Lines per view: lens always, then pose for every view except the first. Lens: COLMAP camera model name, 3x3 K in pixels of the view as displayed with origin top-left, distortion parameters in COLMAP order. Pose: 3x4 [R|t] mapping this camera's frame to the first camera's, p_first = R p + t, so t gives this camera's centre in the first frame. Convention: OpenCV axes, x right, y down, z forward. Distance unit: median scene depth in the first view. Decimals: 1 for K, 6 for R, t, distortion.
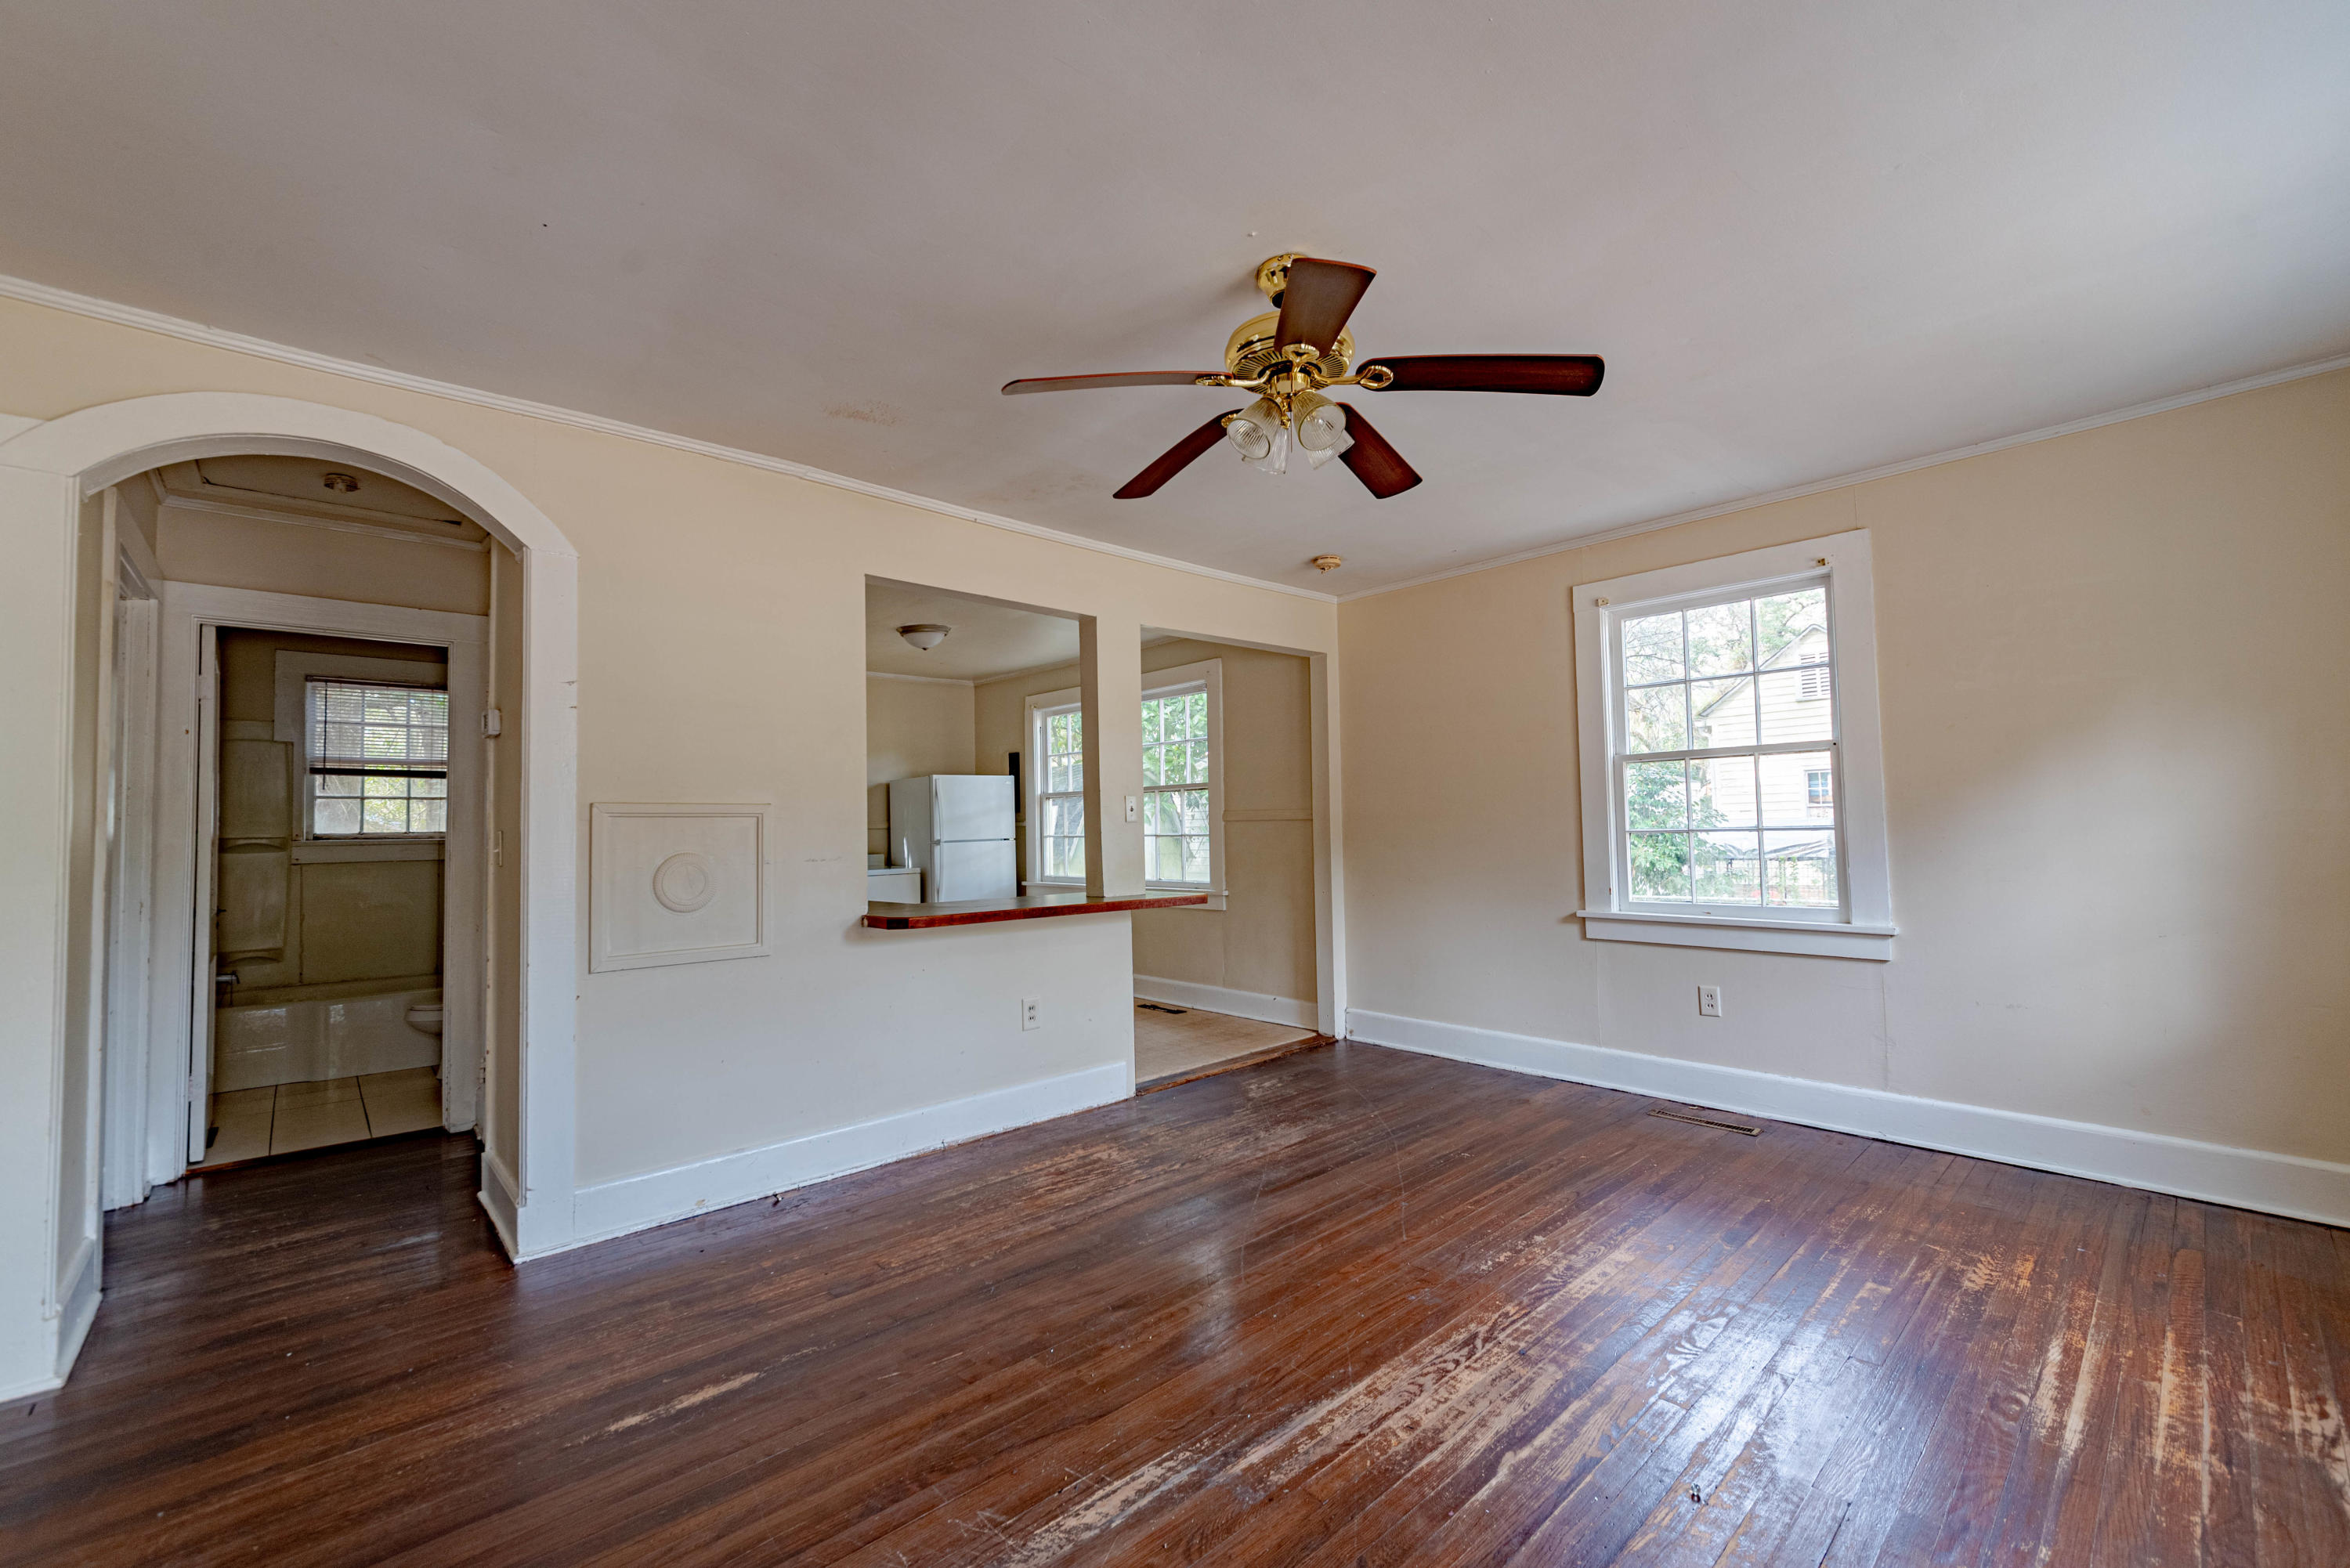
lens RADIAL K [[956.9, 0, 1172.4], [0, 956.9, 787.9], [0, 0, 1]] dist [-0.003110, 0.002742]
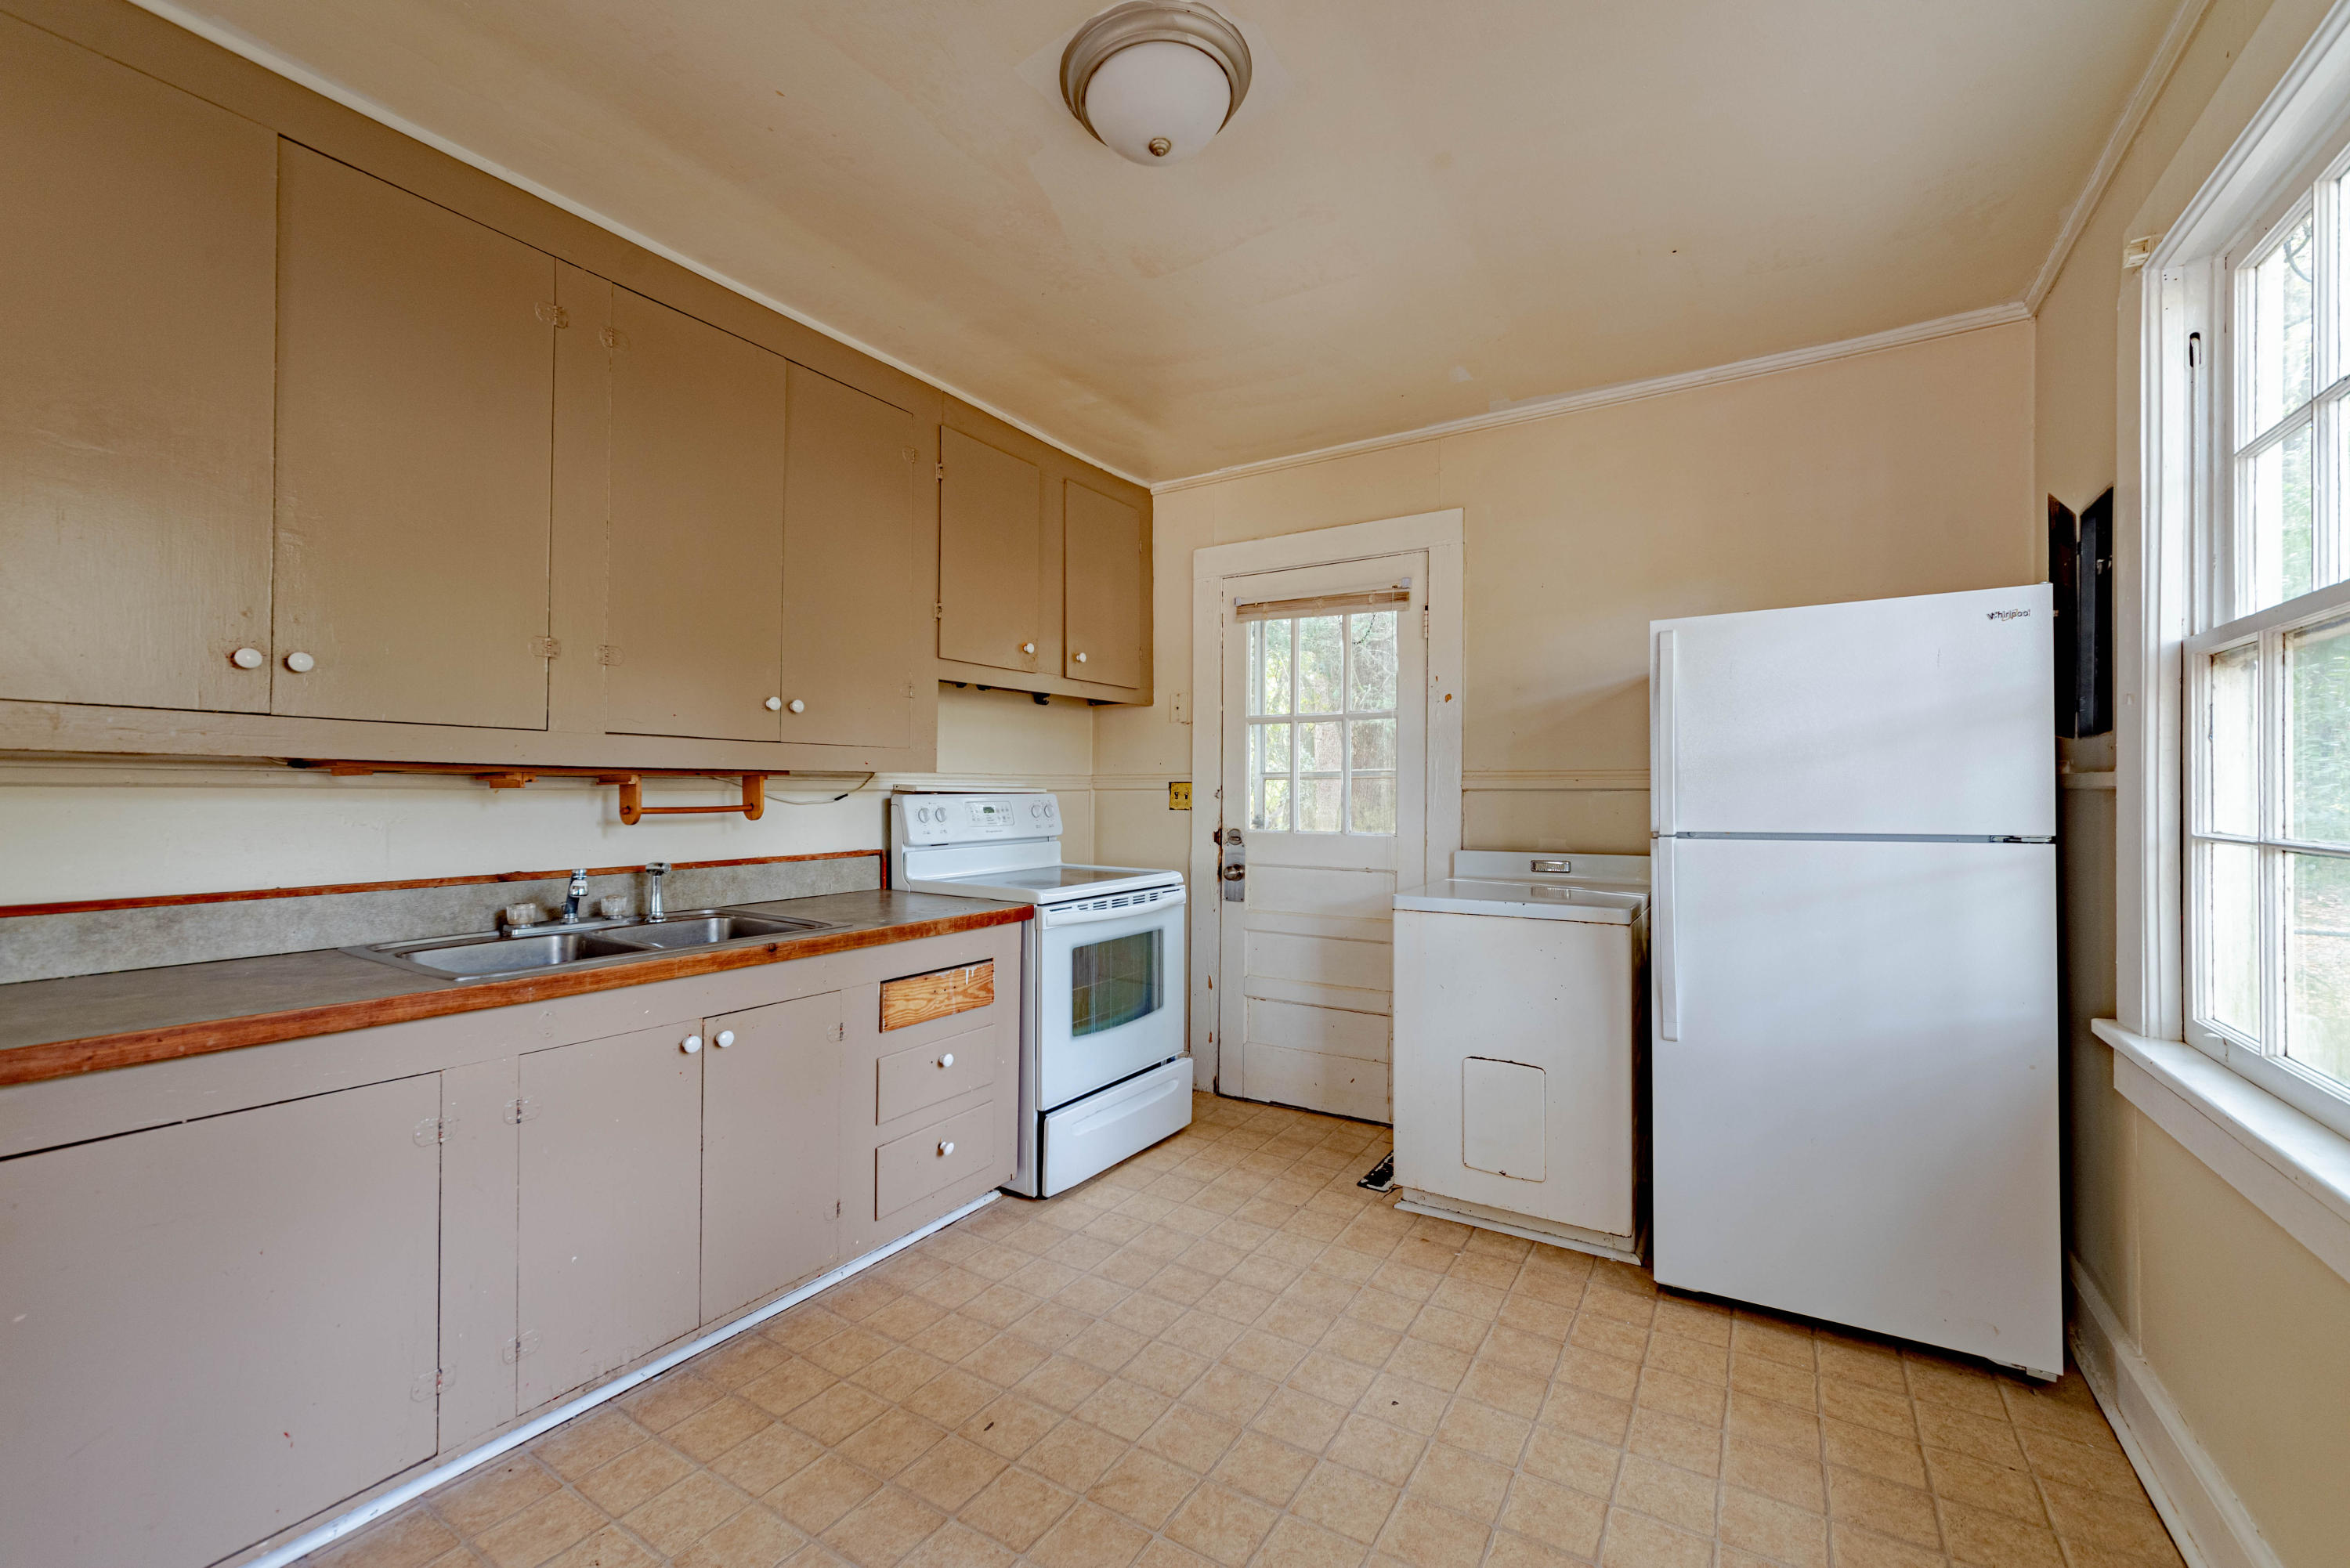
lens RADIAL K [[956.9, 0, 1172.1], [0, 956.9, 789.4], [0, 0, 1]] dist [-0.003110, 0.002742]
pose [[0.250790, 0.016534, -0.967900, 0.045614], [0.029876, 0.999246, 0.024811, 0.074882], [0.967580, -0.035140, 0.250107, 1.996132]]
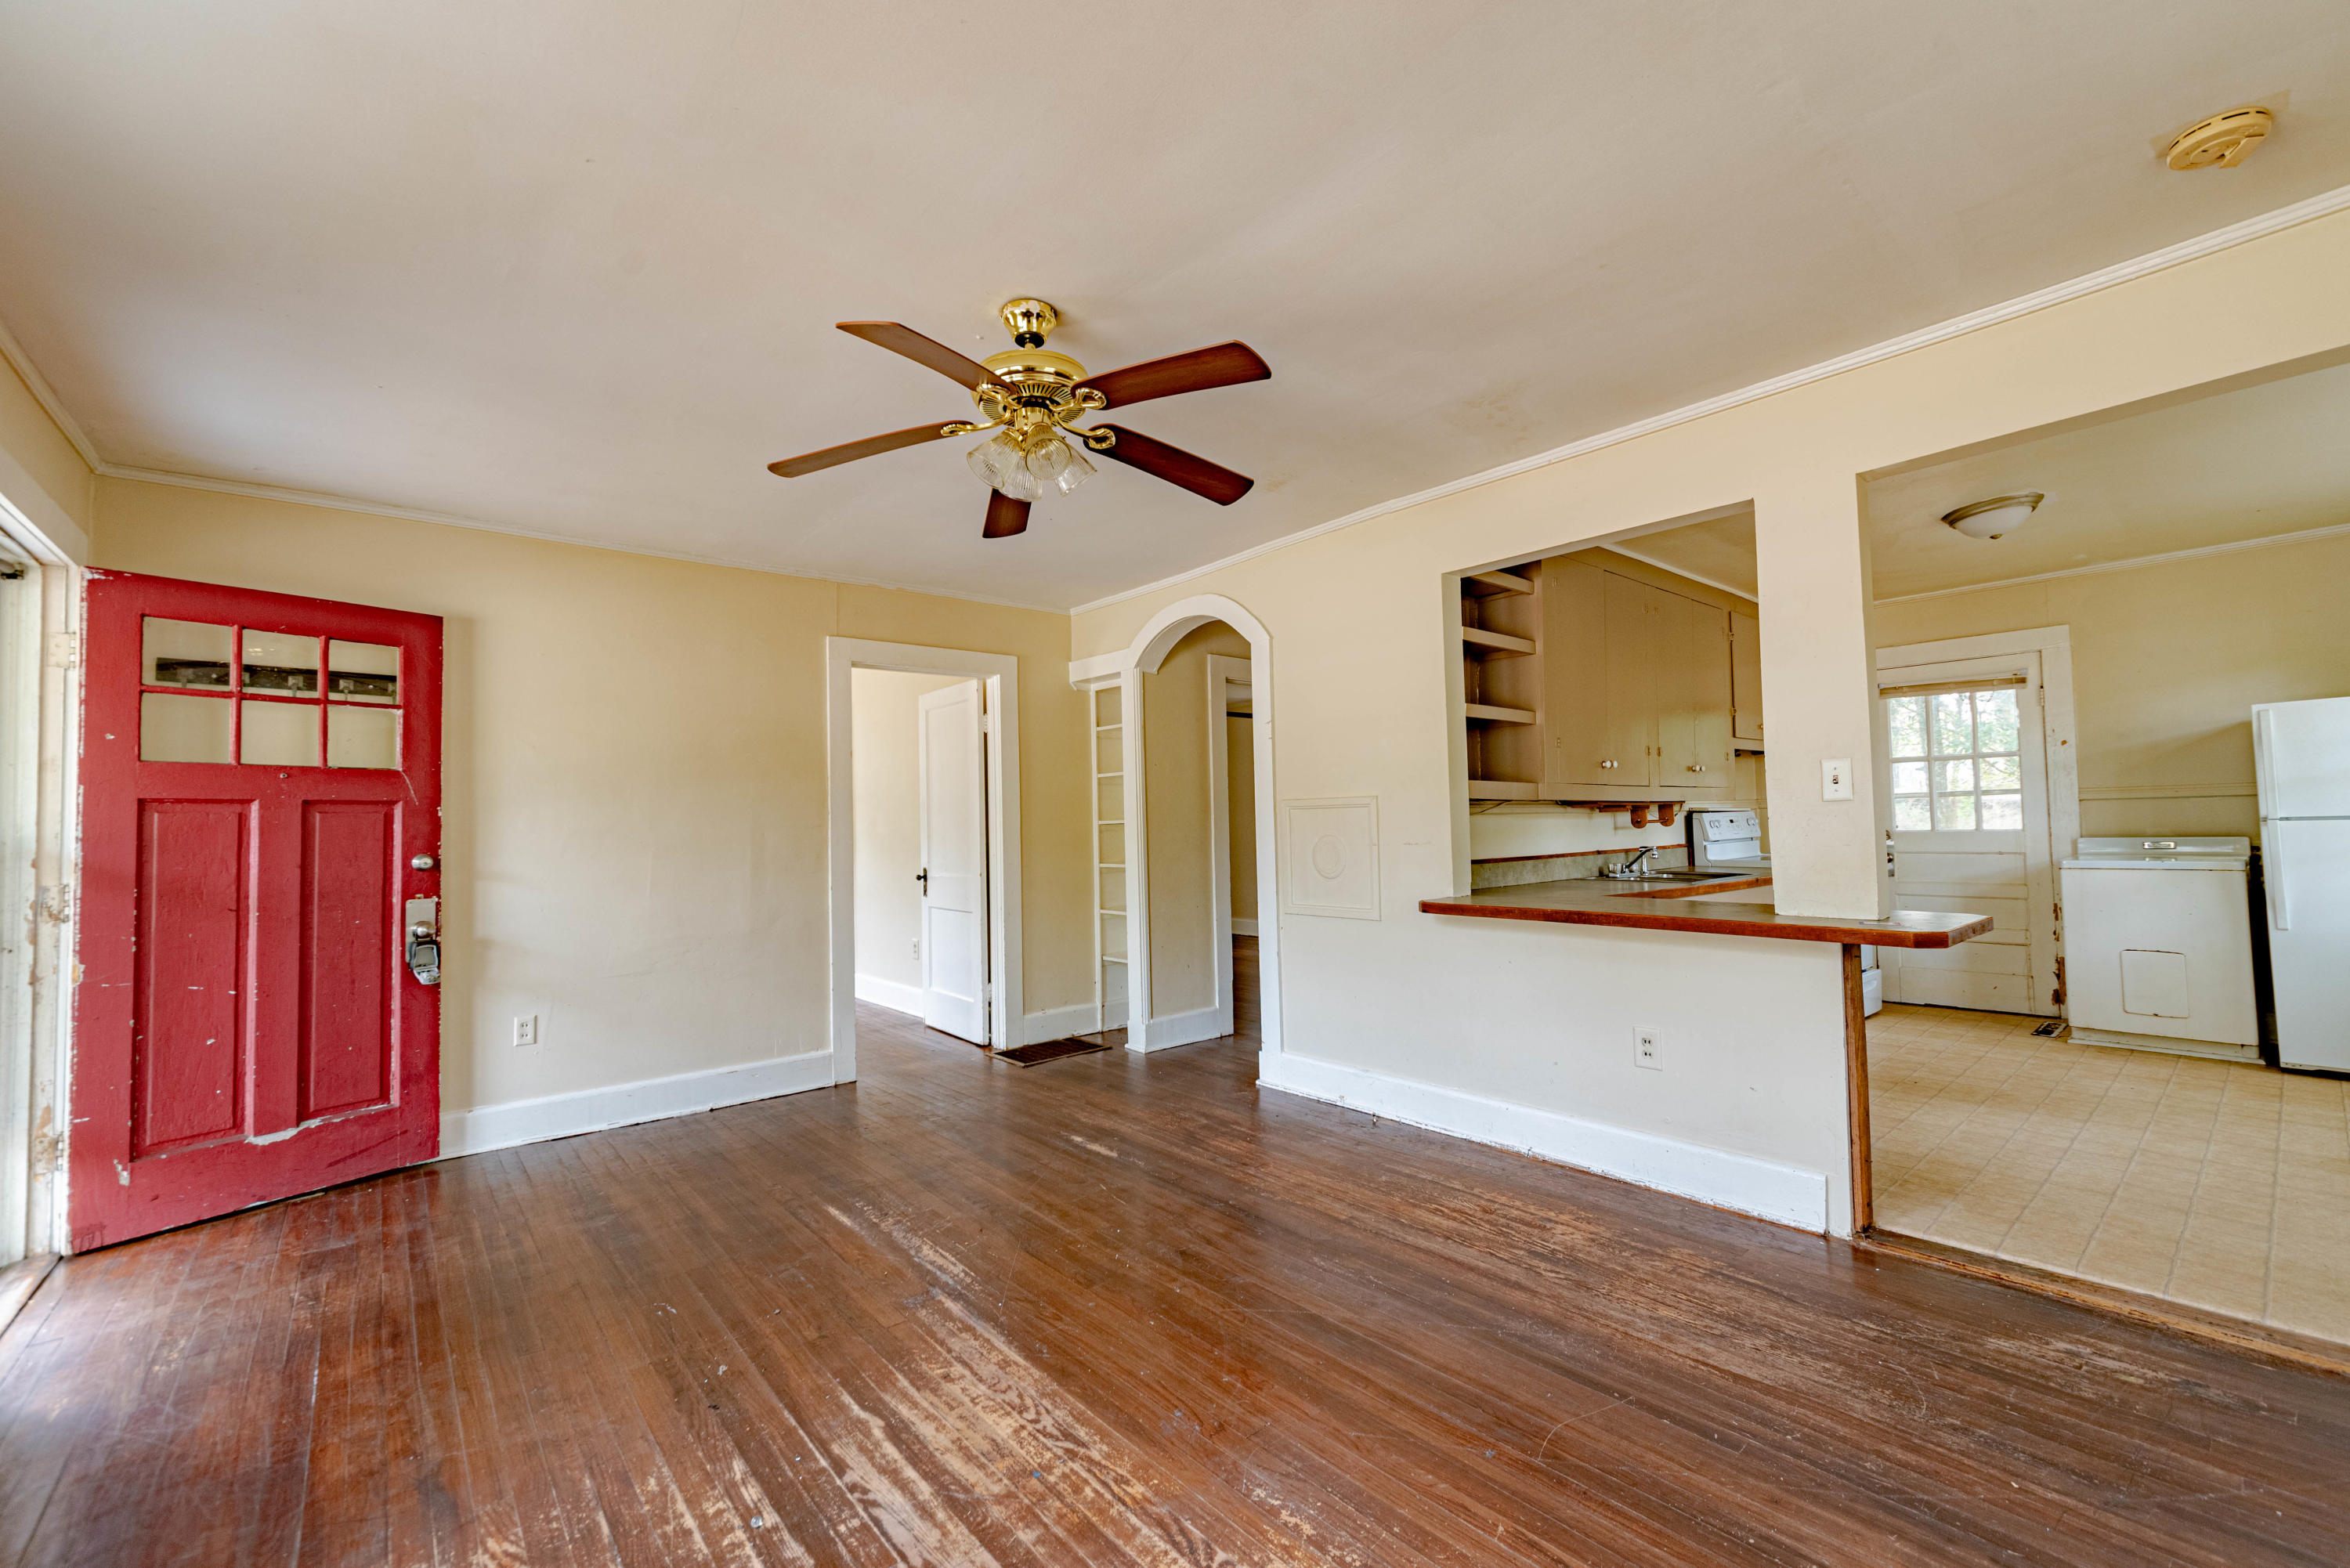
lens RADIAL K [[956.9, 0, 1175.4], [0, 956.9, 790.6], [0, 0, 1]] dist [-0.003110, 0.002742]
pose [[-0.041669, -0.017264, -0.998982, 0.946600], [0.063818, 0.997763, -0.019904, 0.021238], [0.997091, -0.064582, -0.040474, 0.944215]]
